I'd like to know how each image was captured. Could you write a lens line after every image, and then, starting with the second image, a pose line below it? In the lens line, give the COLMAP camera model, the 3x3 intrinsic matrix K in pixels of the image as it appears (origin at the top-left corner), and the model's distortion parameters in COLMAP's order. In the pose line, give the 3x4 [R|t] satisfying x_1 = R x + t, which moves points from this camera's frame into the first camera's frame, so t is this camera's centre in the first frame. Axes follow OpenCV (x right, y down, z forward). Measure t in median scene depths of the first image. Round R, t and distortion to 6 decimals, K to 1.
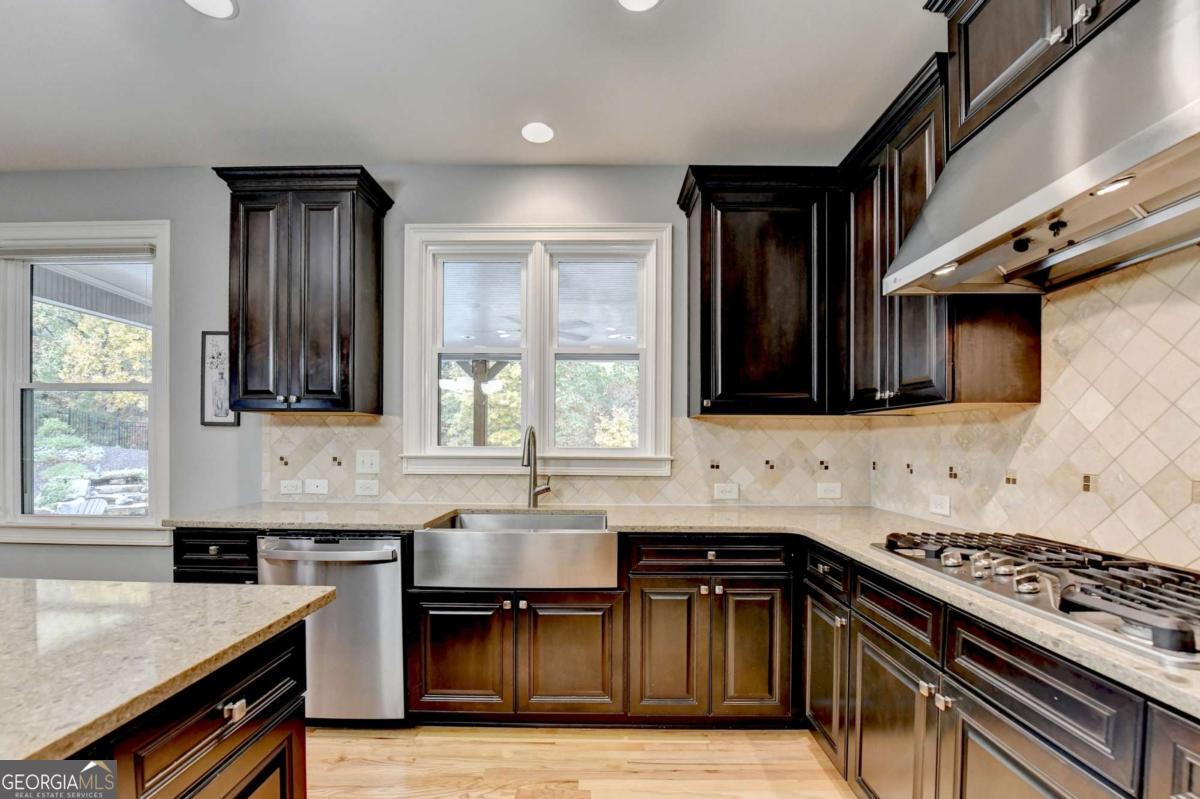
lens RADIAL K [[501.6, 0, 591.3], [0, 501.6, 438.7], [0, 0, 1]] dist [-0.009085, -0.000202]
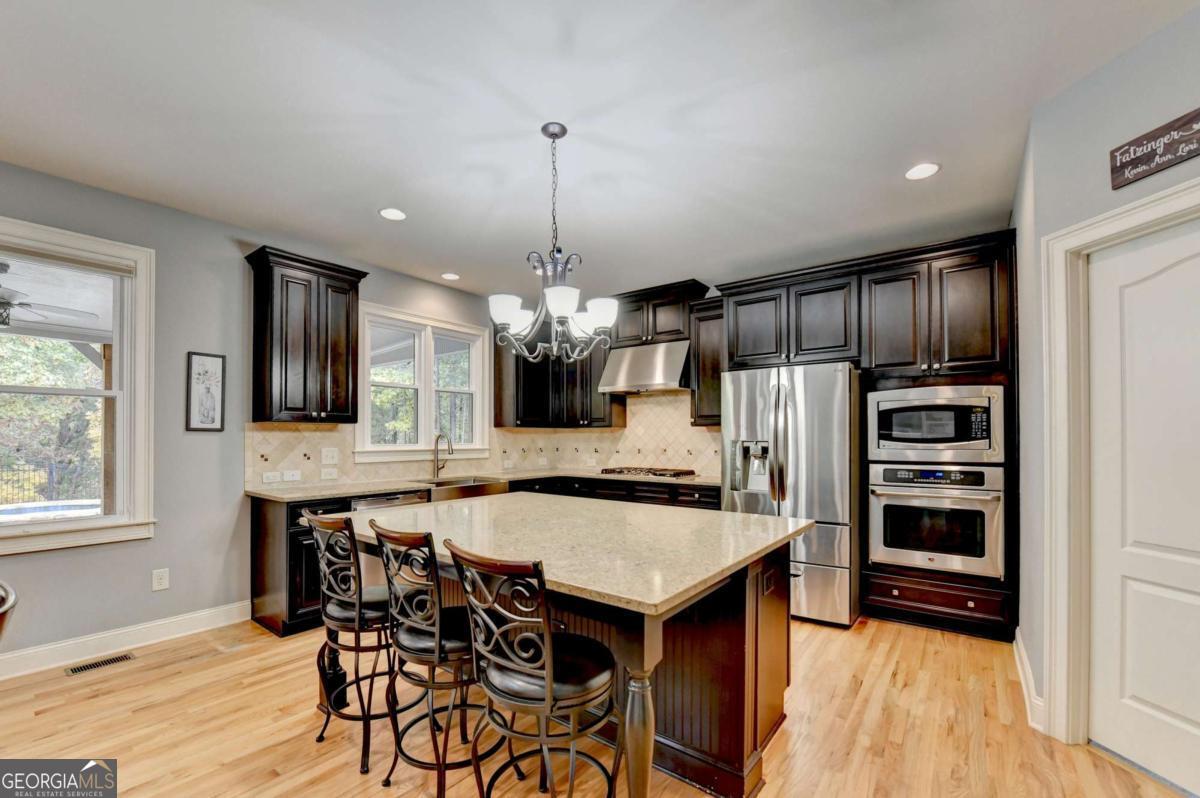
lens RADIAL K [[501.6, 0, 591.3], [0, 501.6, 438.2], [0, 0, 1]] dist [-0.009085, -0.000202]
pose [[0.588402, -0.007598, 0.808533, -1.180206], [-0.002111, 0.999938, 0.010933, -0.023650], [-0.808566, -0.008140, 0.588350, -0.473981]]
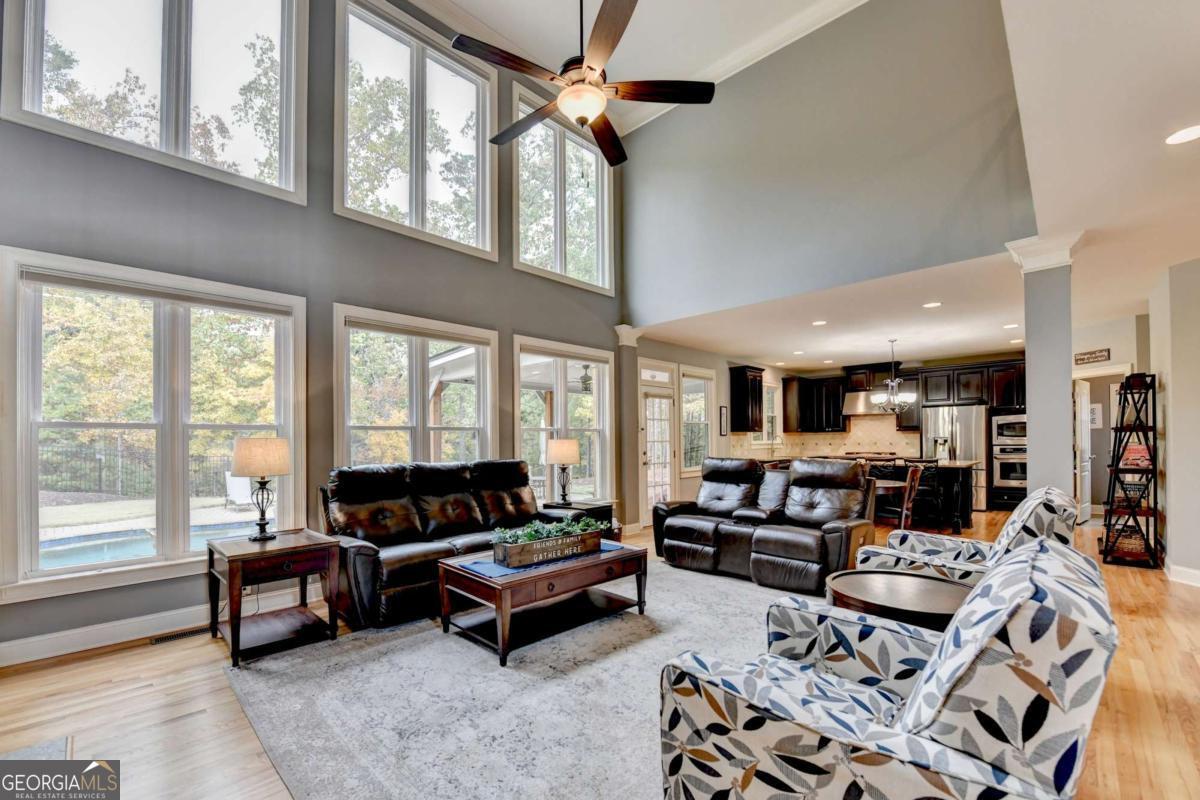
lens RADIAL K [[497.6, 0, 602.1], [0, 497.6, 451.2], [0, 0, 1]] dist [-0.001195, -0.000056]
pose [[0.671855, -0.028028, 0.740153, -3.664424], [0.010953, 0.999550, 0.027908, -0.025397], [-0.740602, -0.010643, 0.671860, -0.573794]]
